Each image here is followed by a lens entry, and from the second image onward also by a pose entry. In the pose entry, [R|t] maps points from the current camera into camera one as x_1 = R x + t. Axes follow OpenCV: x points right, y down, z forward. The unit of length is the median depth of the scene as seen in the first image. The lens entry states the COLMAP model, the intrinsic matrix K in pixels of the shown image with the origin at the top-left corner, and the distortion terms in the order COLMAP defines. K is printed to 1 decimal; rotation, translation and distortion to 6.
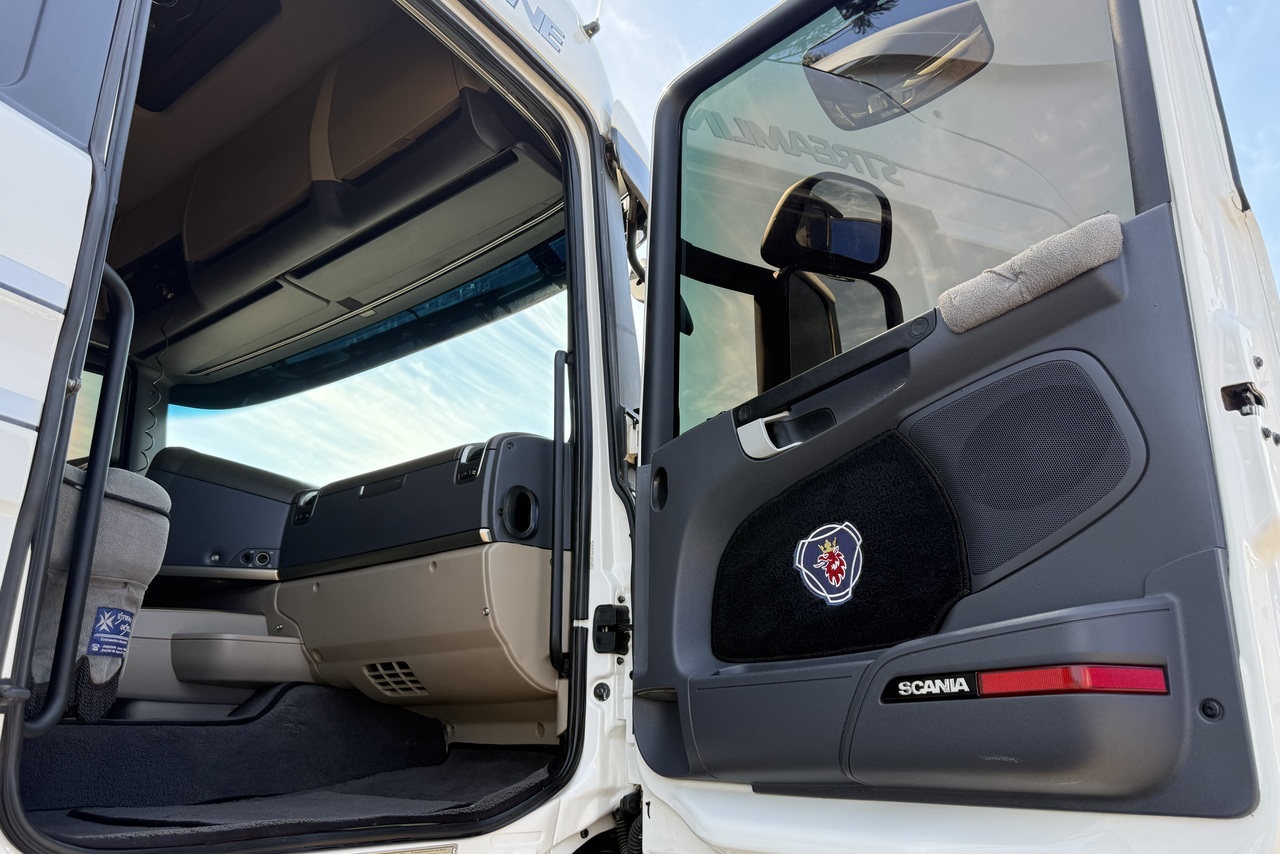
lens RADIAL K [[907.4, 0, 640.0], [0, 907.4, 427.0], [0, 0, 1]] dist [0.050264, -0.075043]
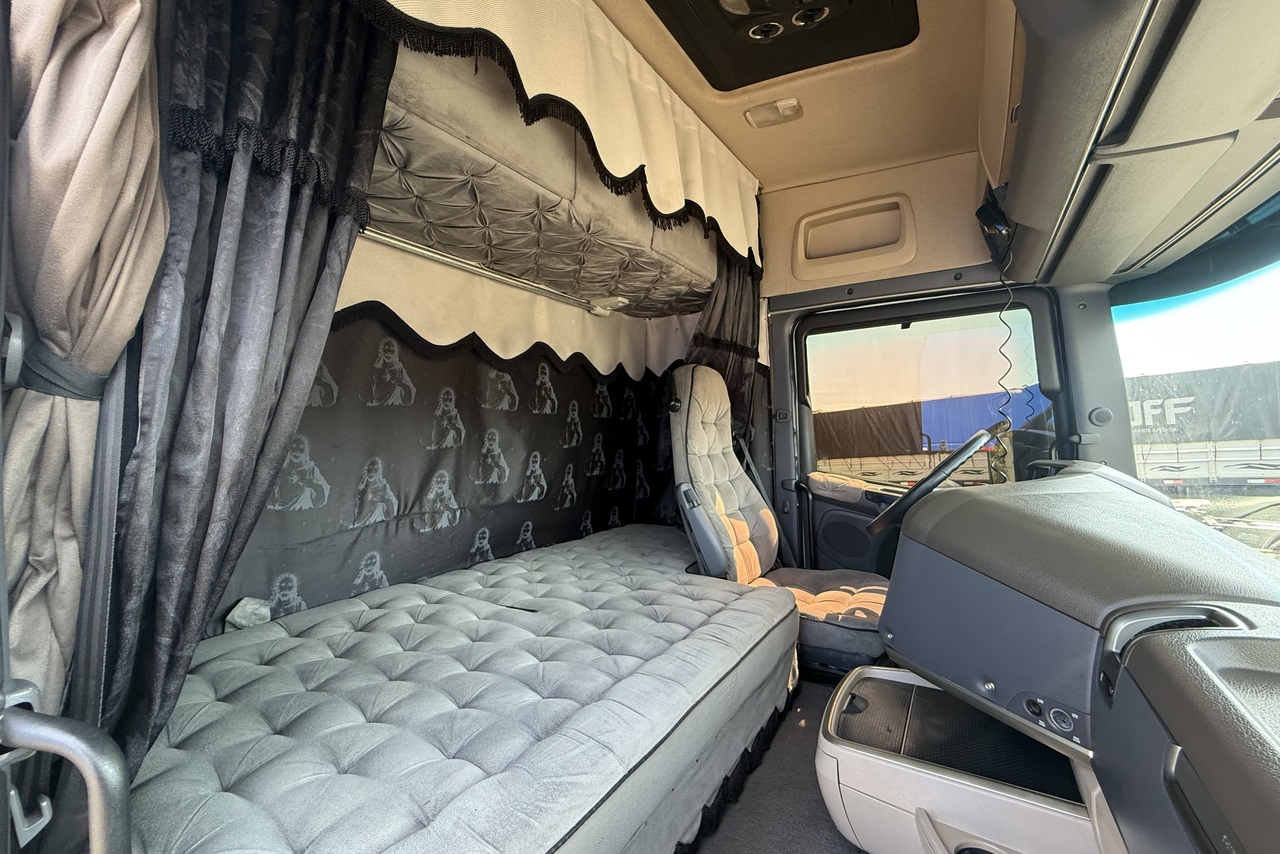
lens RADIAL K [[513.2, 0, 637.0], [0, 513.2, 428.1], [0, 0, 1]] dist [0.000709, 0.000230]
pose [[0.087660, -0.012381, -0.996073, -0.085625], [0.340313, 0.940135, 0.018263, -0.104308], [0.936217, -0.340578, 0.086626, 0.626322]]
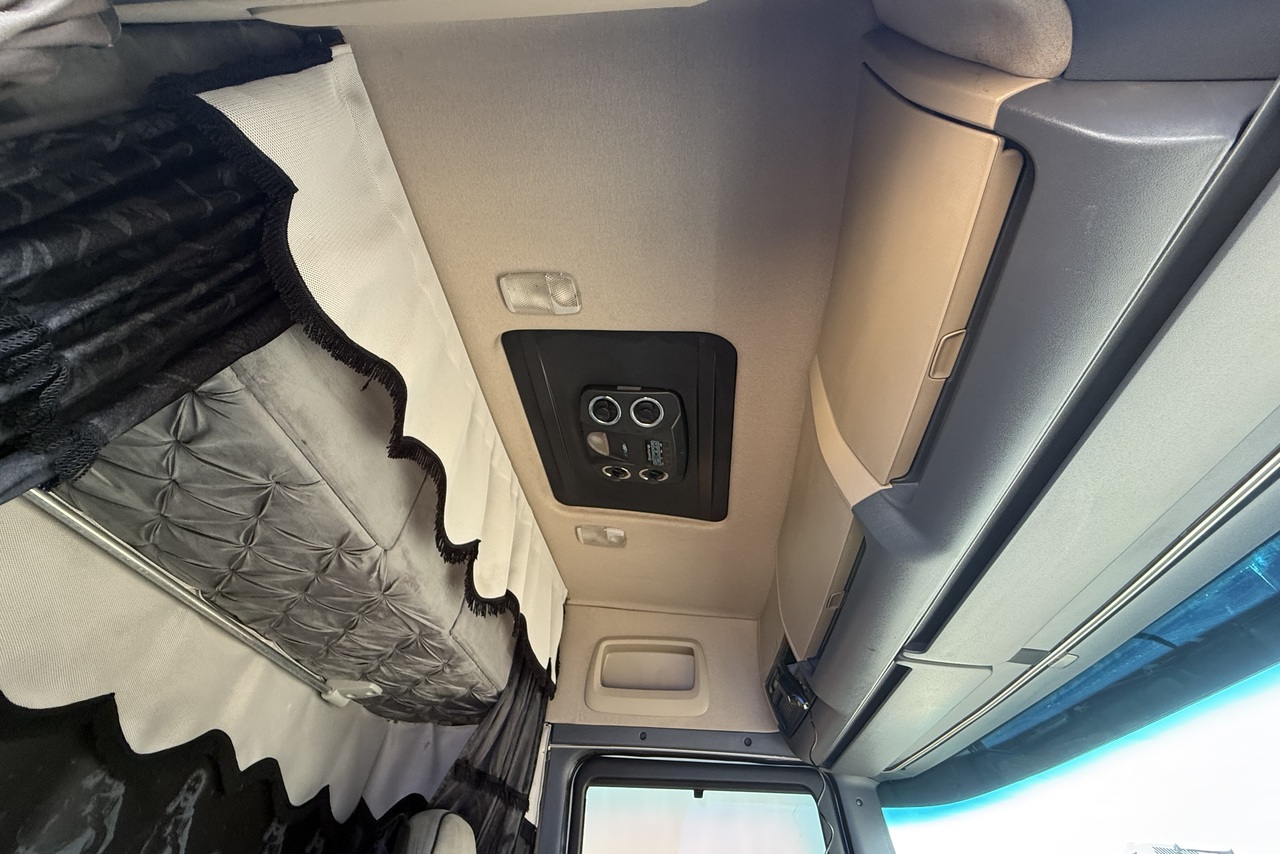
lens RADIAL K [[513.2, 0, 637.0], [0, 513.2, 428.1], [0, 0, 1]] dist [0.000709, 0.000230]
pose [[0.546082, -0.563287, -0.620083, -0.168870], [0.222516, 0.811134, -0.540878, -0.138734], [0.807639, 0.157385, 0.568286, 0.600245]]
